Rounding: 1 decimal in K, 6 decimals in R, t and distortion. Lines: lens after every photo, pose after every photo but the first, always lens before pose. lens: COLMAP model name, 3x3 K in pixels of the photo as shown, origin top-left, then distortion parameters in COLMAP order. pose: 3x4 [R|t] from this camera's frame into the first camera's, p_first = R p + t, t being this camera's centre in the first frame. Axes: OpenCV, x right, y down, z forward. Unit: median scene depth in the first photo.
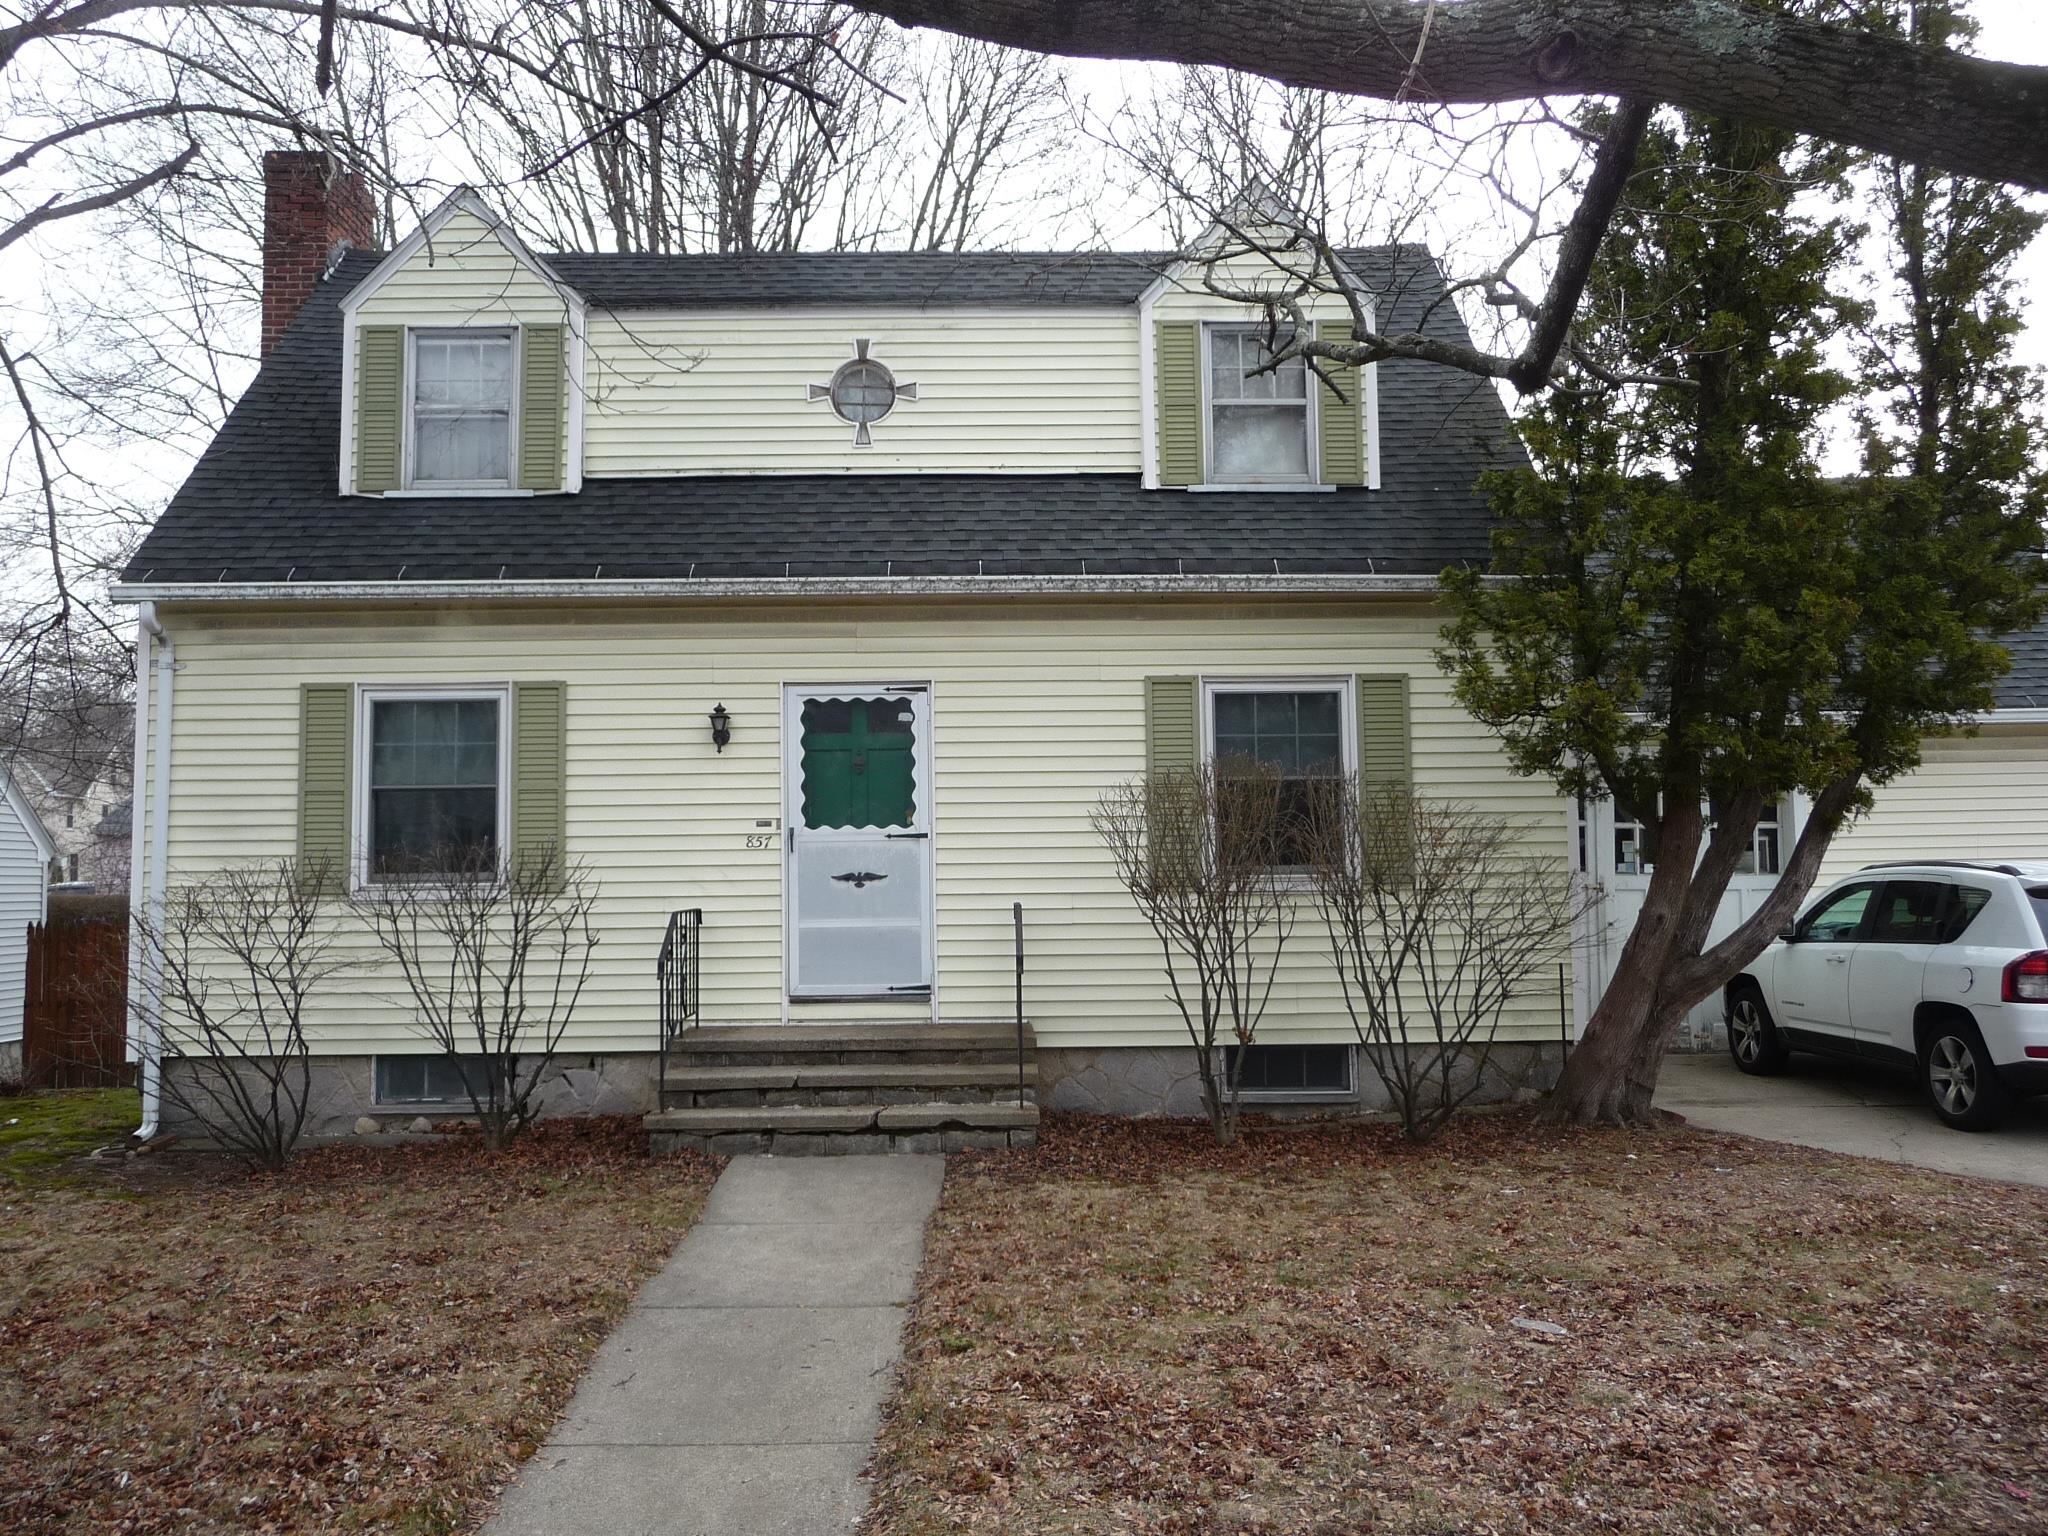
lens RADIAL K [[1705.1, 0, 1012.0], [0, 1705.1, 773.1], [0, 0, 1]] dist [-0.036603, 0.001241]
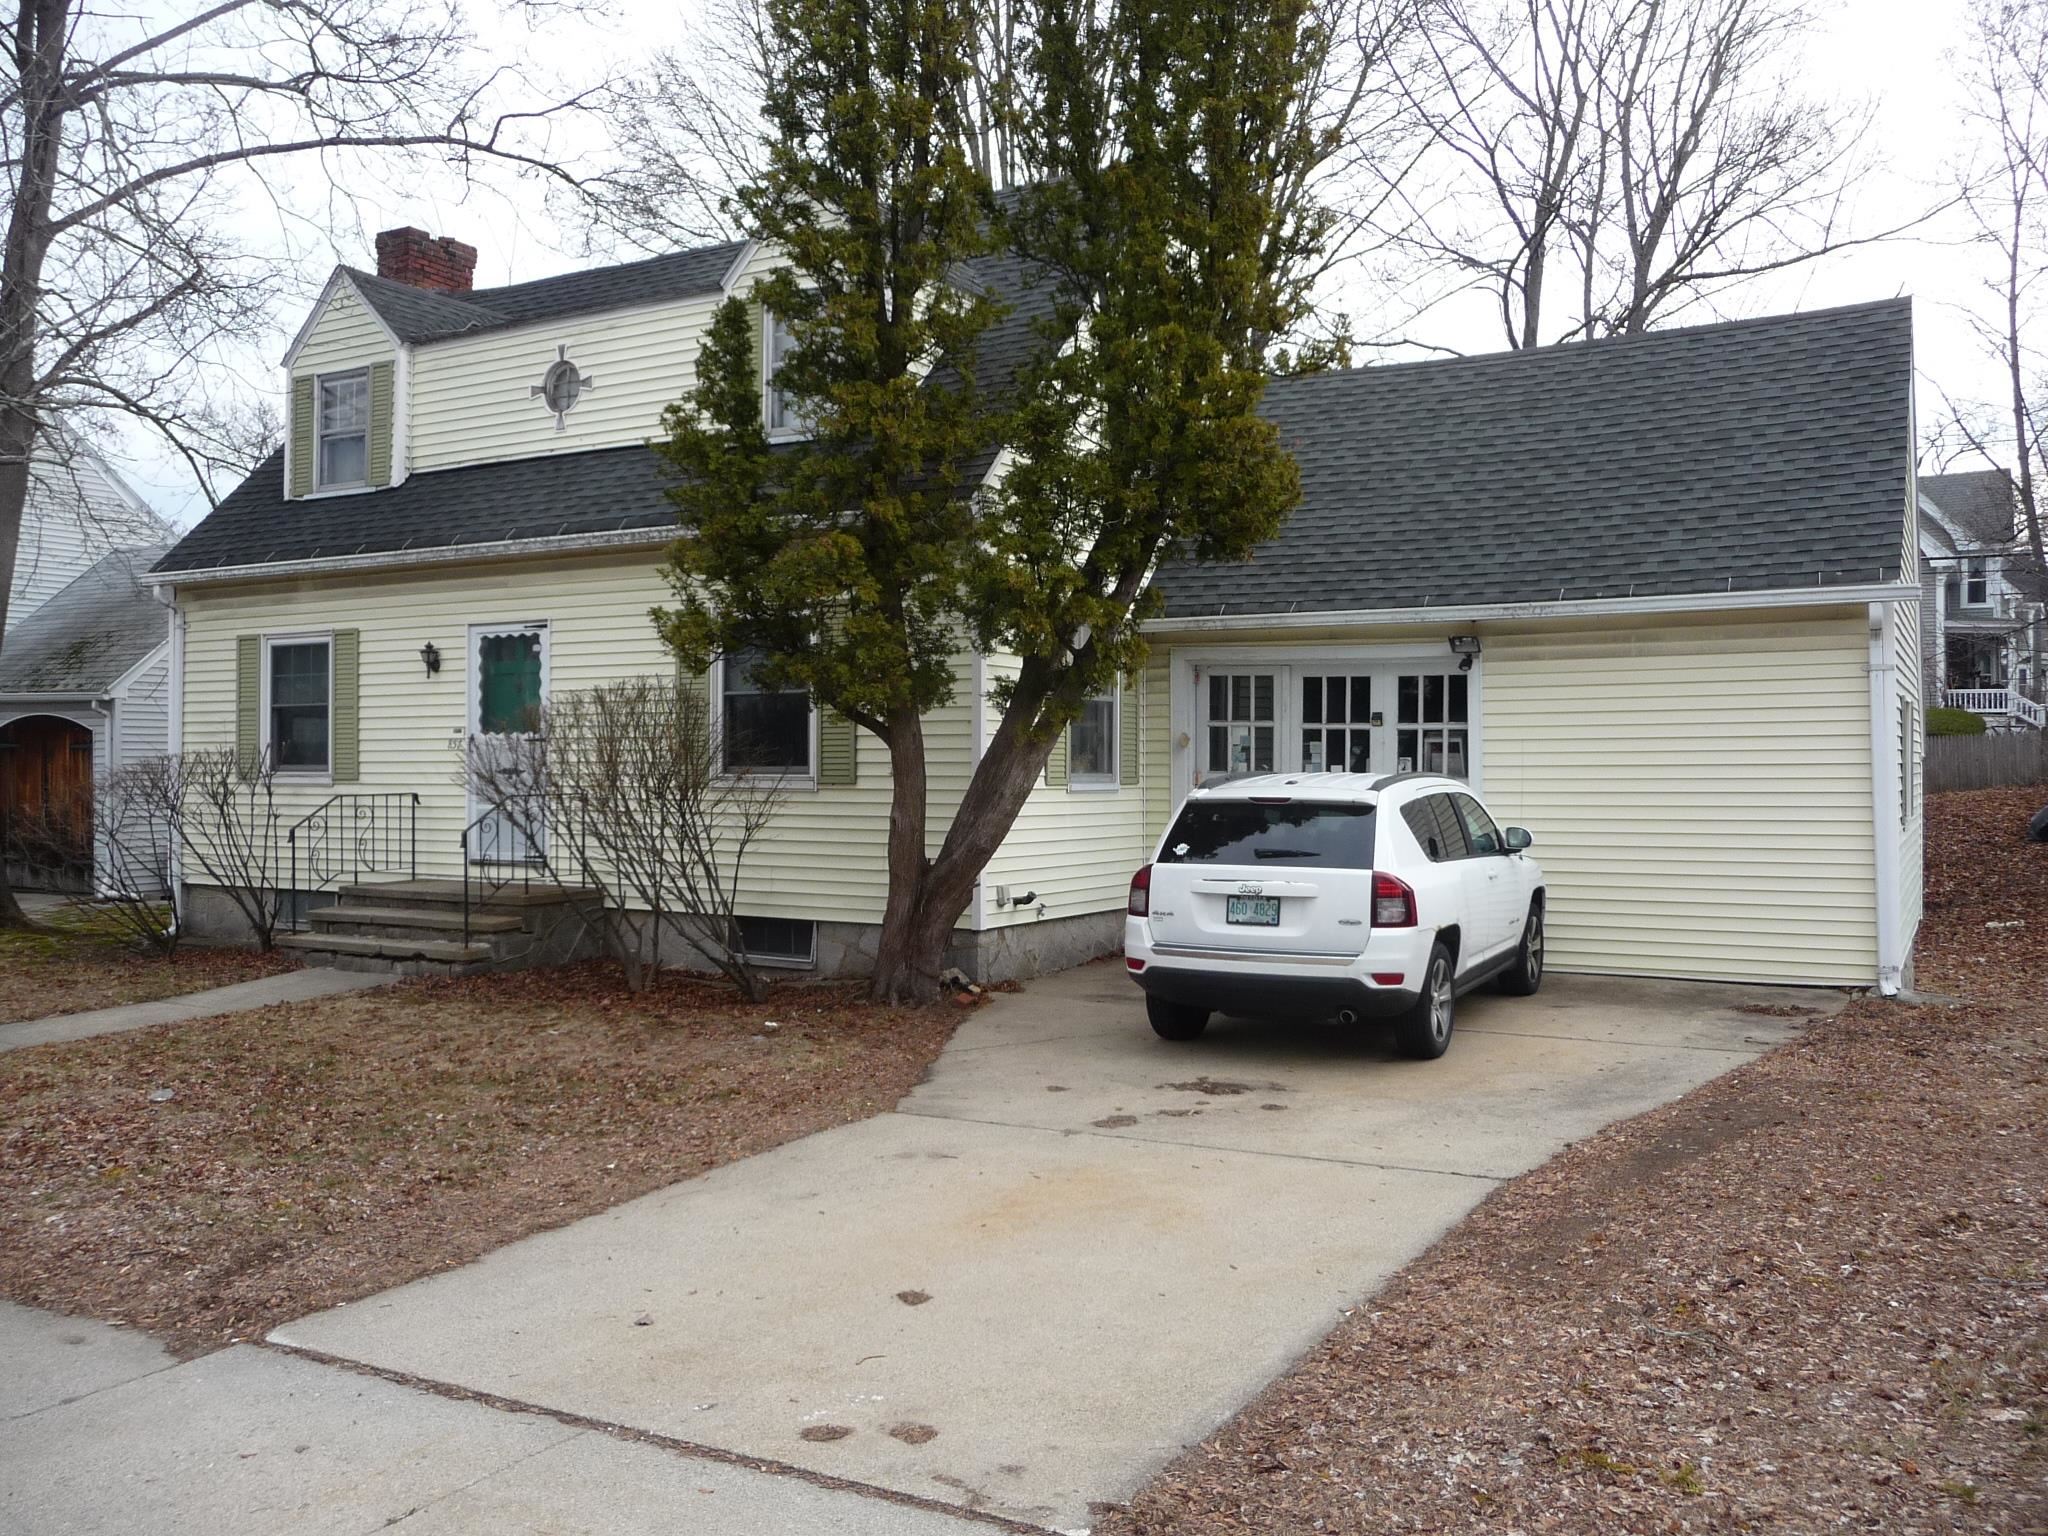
lens RADIAL K [[1705.1, 0, 1031.8], [0, 1705.1, 767.4], [0, 0, 1]] dist [-0.036603, 0.001241]
pose [[0.862161, 0.012412, -0.506482, 0.919164], [0.025852, 0.997320, 0.068447, -0.021166], [0.505974, -0.072106, 0.859530, 0.076940]]
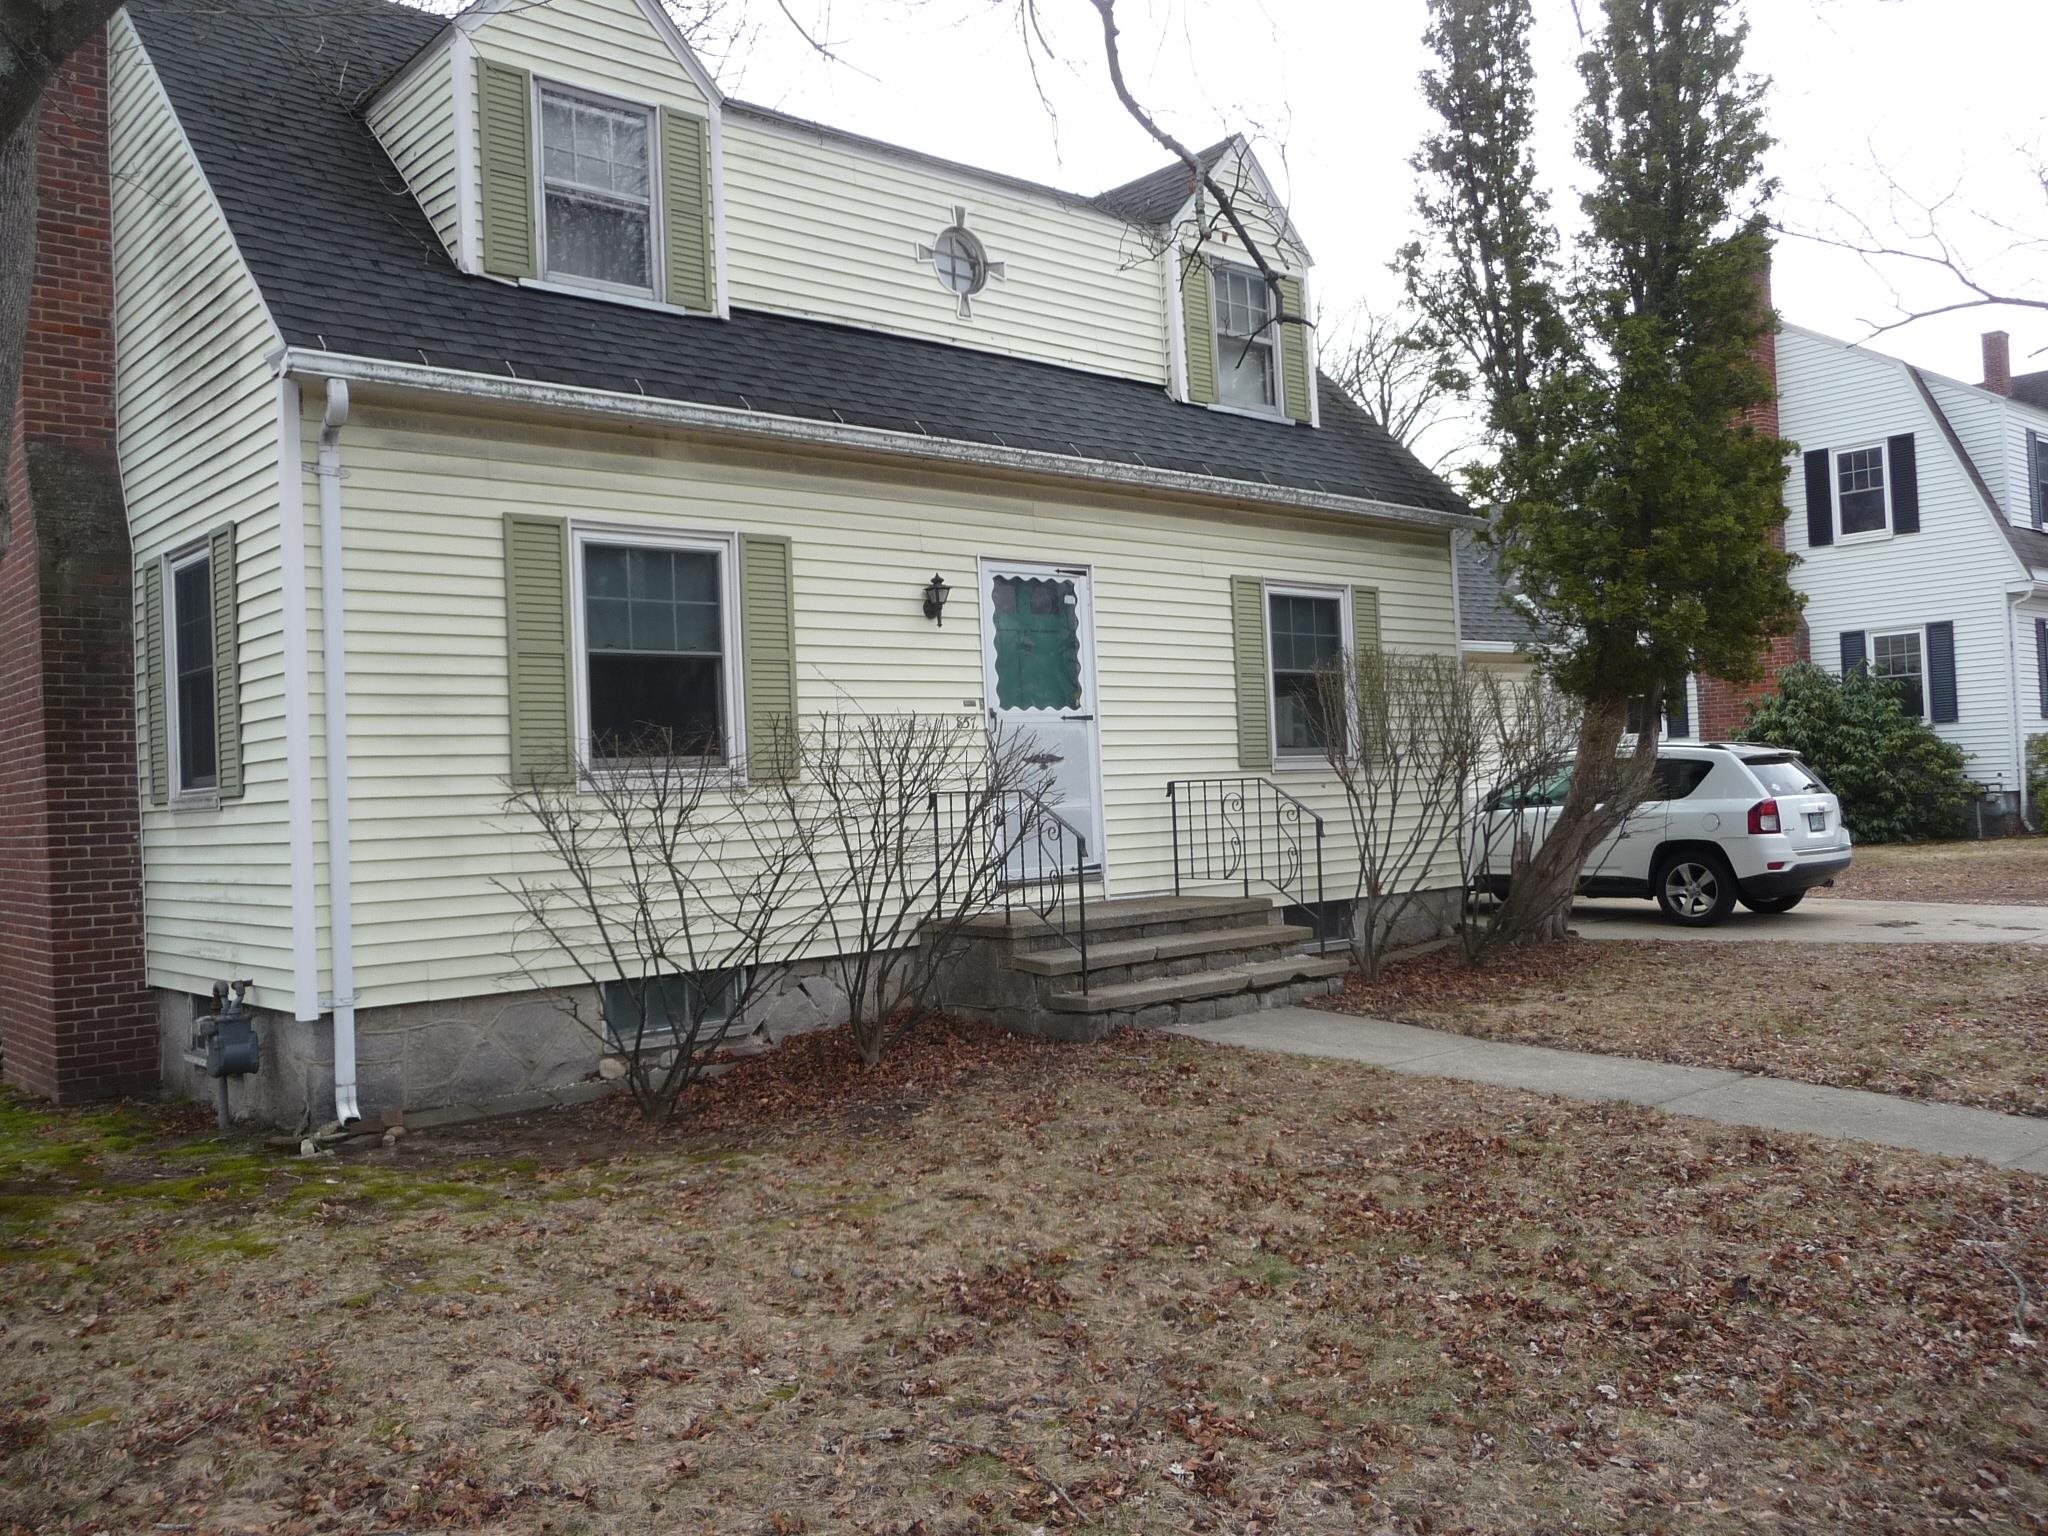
lens RADIAL K [[1705.1, 0, 1025.1], [0, 1705.1, 762.8], [0, 0, 1]] dist [-0.036603, 0.001241]
pose [[0.758095, -0.006769, 0.652108, -0.742779], [-0.011973, 0.999633, 0.024295, 0.039303], [-0.652034, -0.026226, 0.757736, 0.254569]]
